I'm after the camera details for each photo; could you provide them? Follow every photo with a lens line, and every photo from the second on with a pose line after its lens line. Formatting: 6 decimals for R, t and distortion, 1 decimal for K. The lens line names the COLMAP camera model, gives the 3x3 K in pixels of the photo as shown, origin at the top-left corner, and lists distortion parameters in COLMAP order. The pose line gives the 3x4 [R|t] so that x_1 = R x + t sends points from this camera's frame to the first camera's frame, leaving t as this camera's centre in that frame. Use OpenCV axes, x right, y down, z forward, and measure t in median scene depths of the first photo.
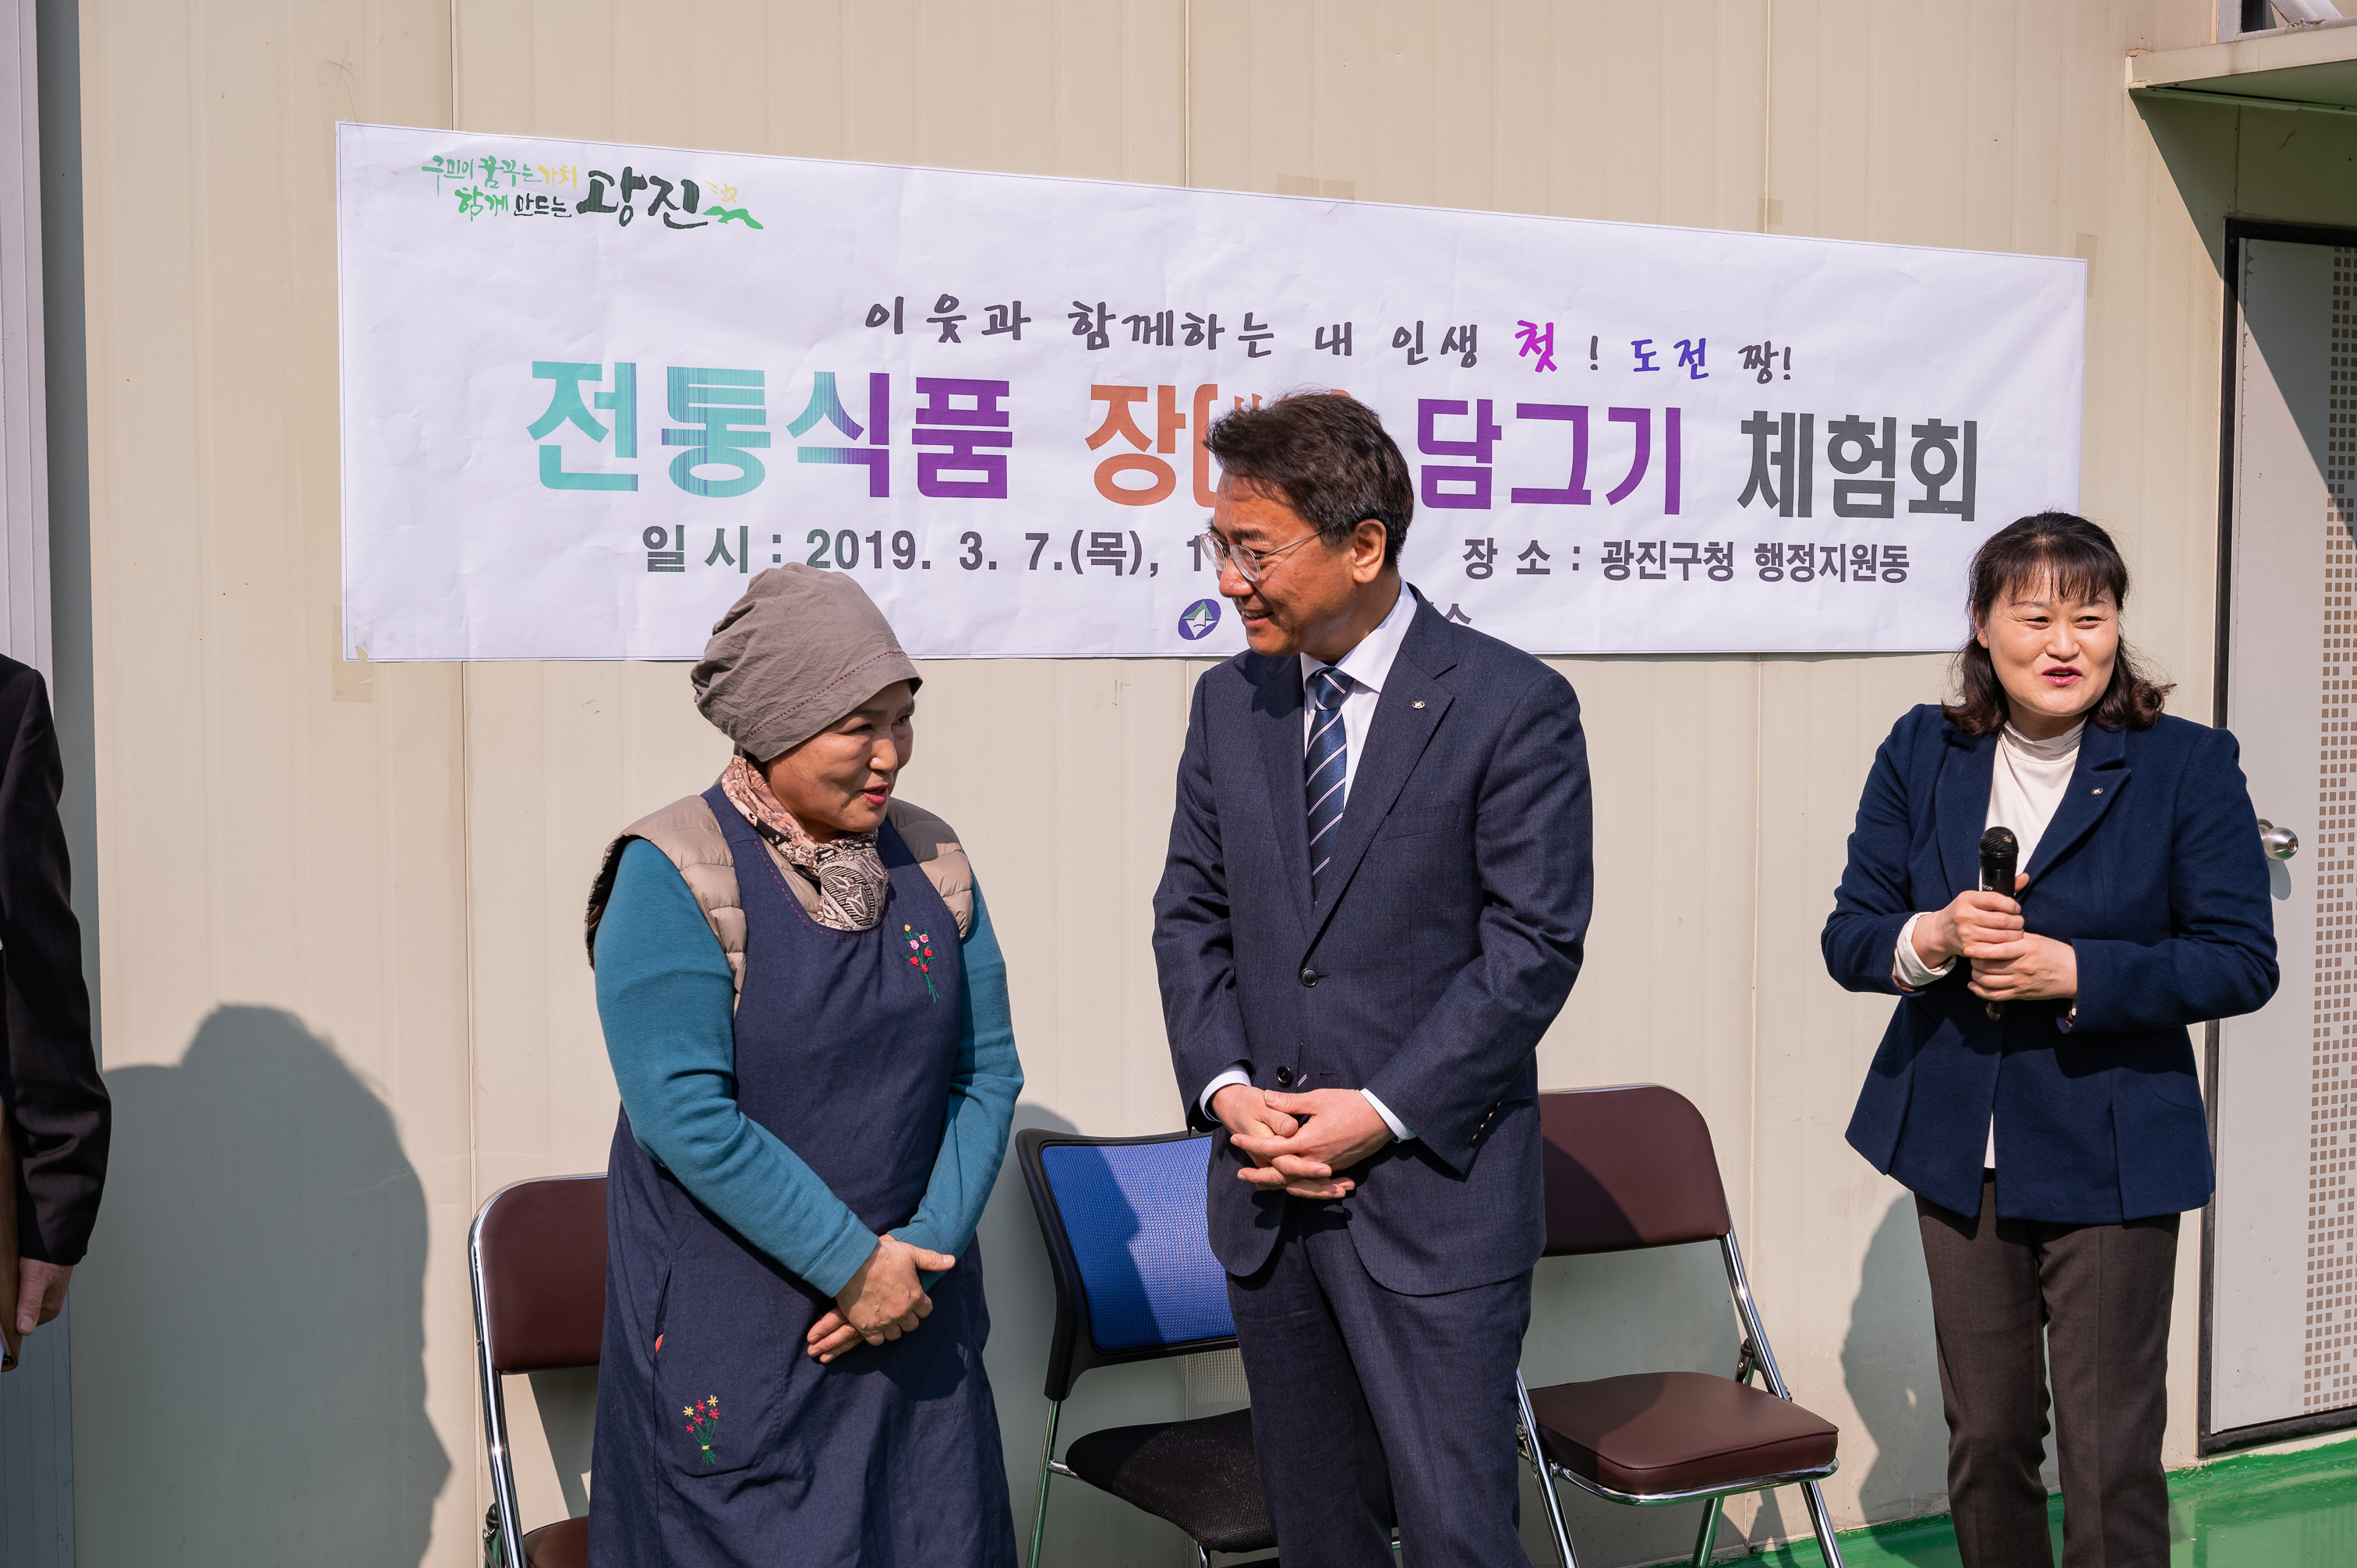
lens RADIAL K [[2898.1, 0, 1134.4], [0, 2898.1, 839.8], [0, 0, 1]] dist [0.010498, 0.000000]
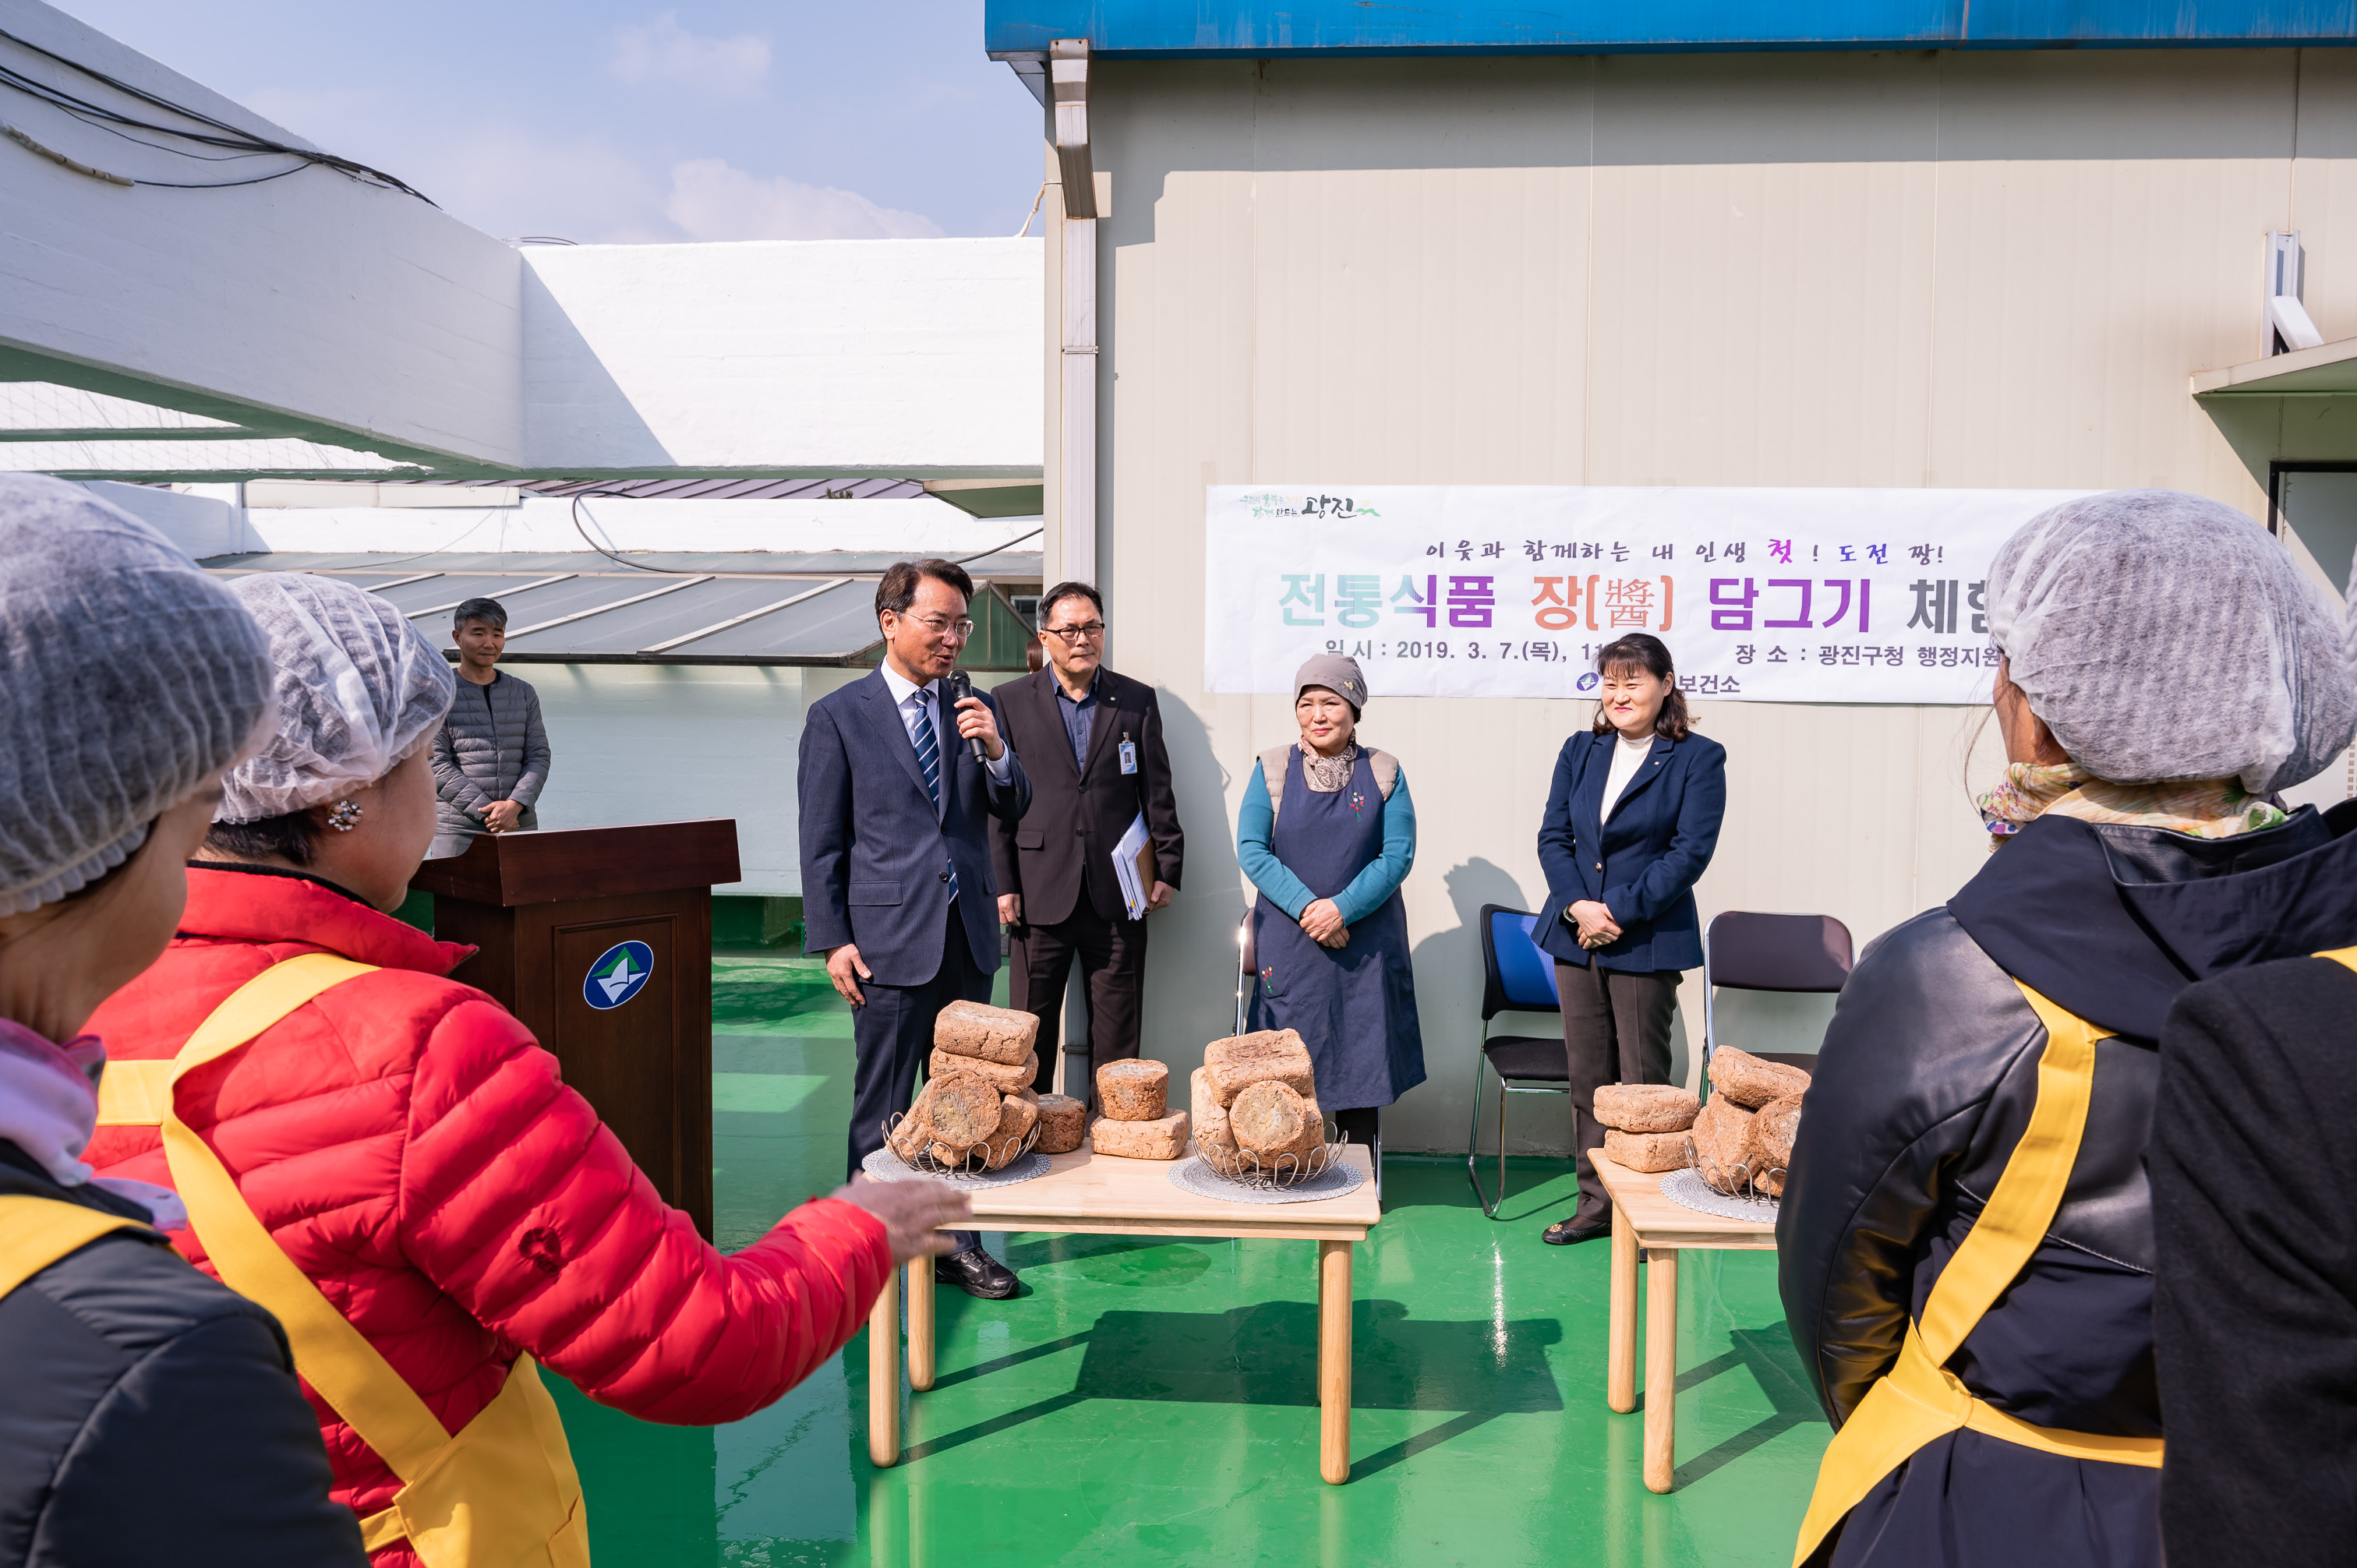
lens RADIAL K [[1890.0, 0, 1189.0], [0, 1890.0, 801.8], [0, 0, 1]] dist [0.009995, 0.005189]
pose [[0.854106, 0.037322, -0.518758, 0.517247], [-0.053029, 0.998473, -0.015474, 0.053533], [0.517389, 0.040726, 0.854781, -0.380563]]
